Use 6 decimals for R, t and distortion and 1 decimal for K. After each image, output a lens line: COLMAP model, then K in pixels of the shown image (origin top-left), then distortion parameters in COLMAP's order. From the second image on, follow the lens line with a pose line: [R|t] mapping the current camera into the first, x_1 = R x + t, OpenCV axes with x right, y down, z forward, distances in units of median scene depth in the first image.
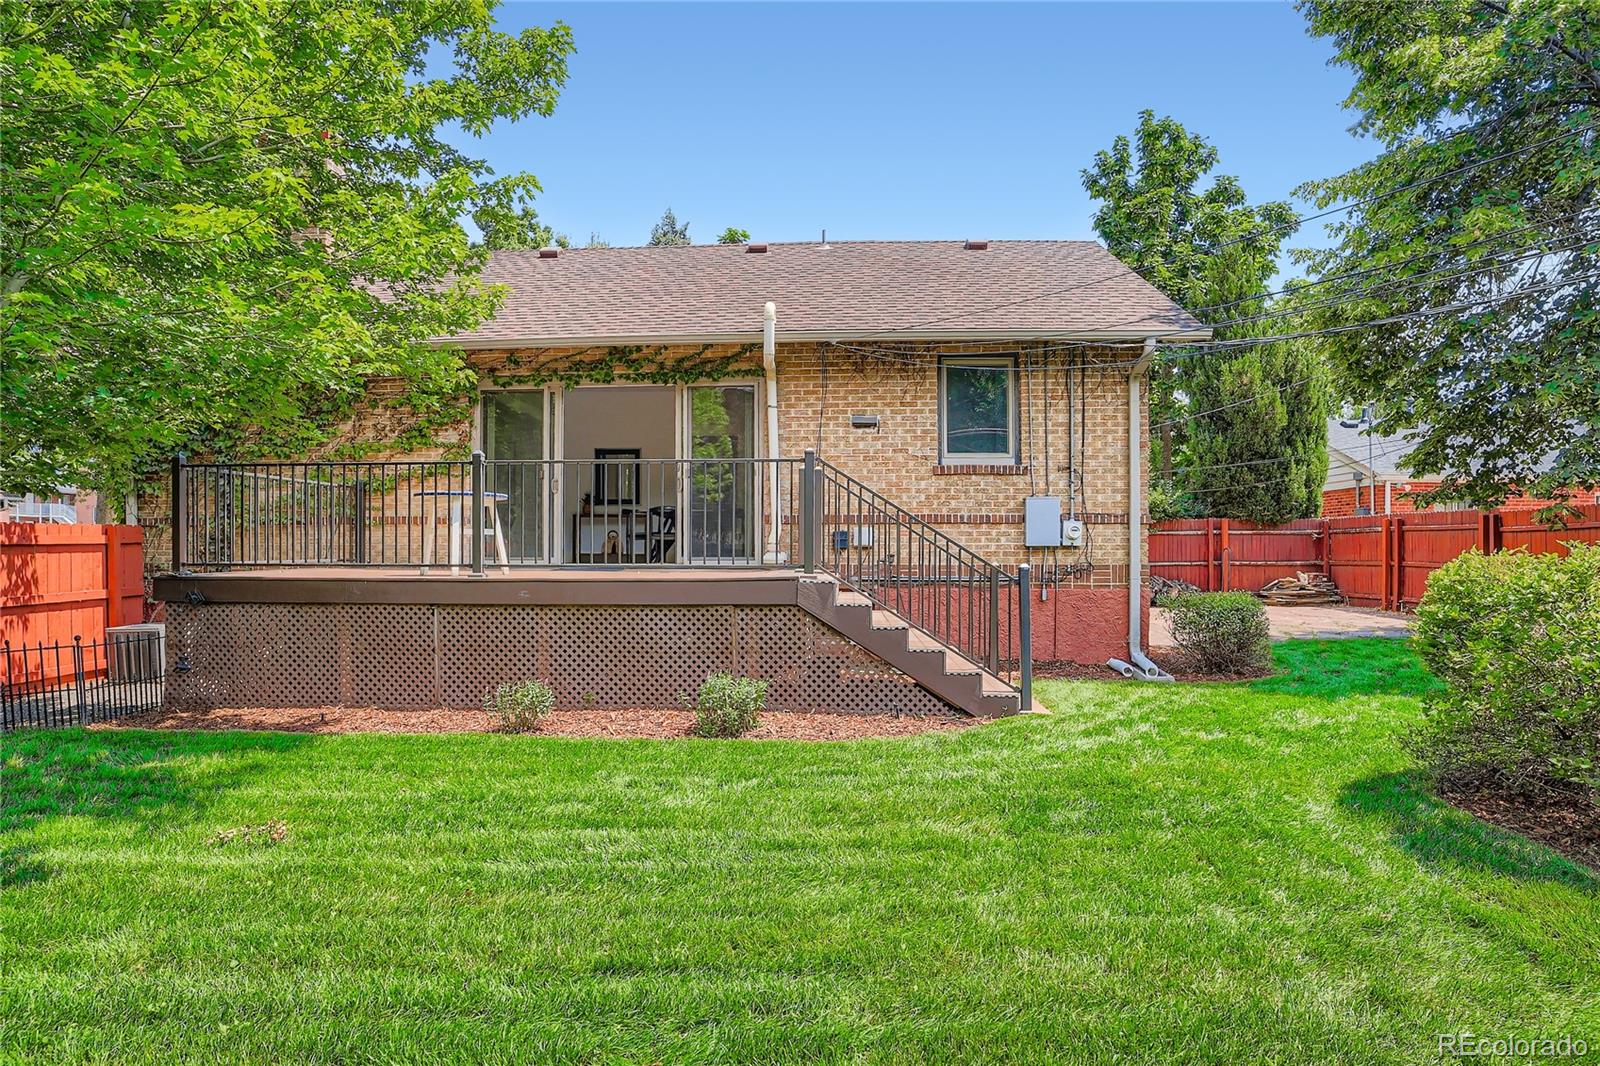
lens RADIAL K [[850.8, 0, 811.1], [0, 850.8, 562.1], [0, 0, 1]] dist [-0.030568, 0.006063]
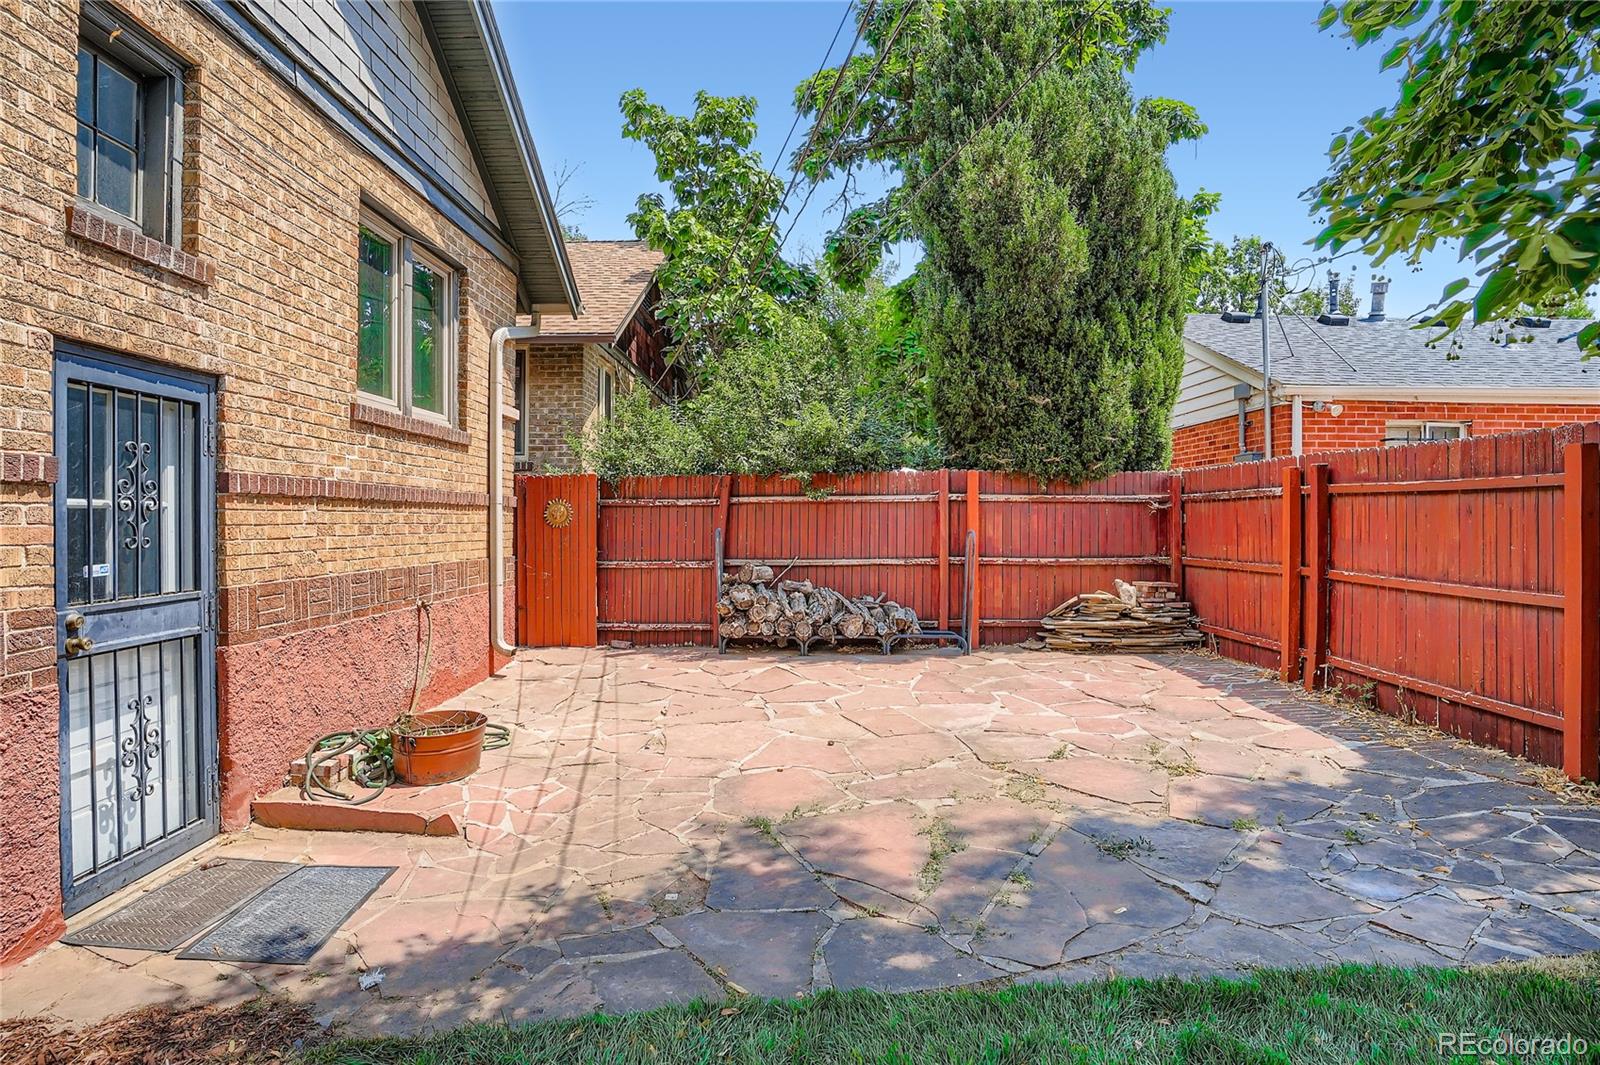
lens RADIAL K [[850.8, 0, 791.1], [0, 850.8, 525.2], [0, 0, 1]] dist [-0.030568, 0.006063]
pose [[0.998585, 0.002942, 0.053105, 0.365476], [-0.002654, 0.999981, -0.005480, -0.016806], [-0.053121, 0.005331, 0.998574, 0.524496]]
